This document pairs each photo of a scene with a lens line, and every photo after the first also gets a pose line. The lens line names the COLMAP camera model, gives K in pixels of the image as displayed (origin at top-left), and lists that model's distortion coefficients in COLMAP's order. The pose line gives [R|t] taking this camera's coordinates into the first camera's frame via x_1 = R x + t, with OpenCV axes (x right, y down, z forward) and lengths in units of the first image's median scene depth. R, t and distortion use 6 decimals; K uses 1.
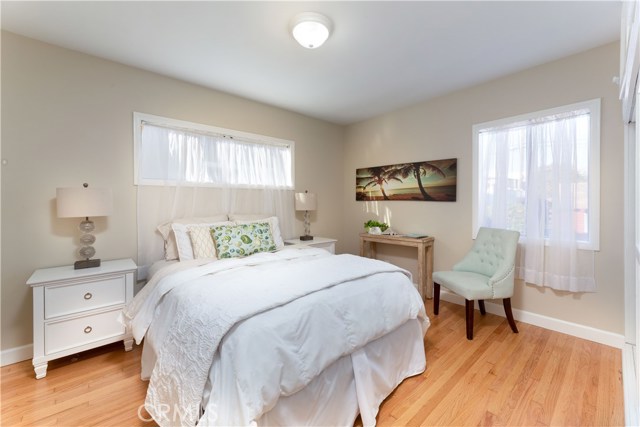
lens RADIAL K [[257.7, 0, 320.4], [0, 257.7, 204.6], [0, 0, 1]] dist [0.000263, 0.000084]
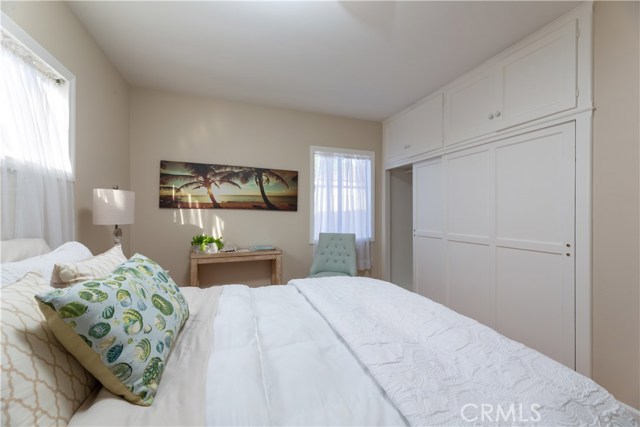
lens RADIAL K [[257.7, 0, 320.4], [0, 257.7, 204.6], [0, 0, 1]] dist [0.000263, 0.000084]
pose [[0.362313, 0.037032, 0.931321, -0.381792], [0.000899, 0.999196, -0.040080, 0.003583], [-0.932056, 0.015358, 0.361988, 0.441746]]
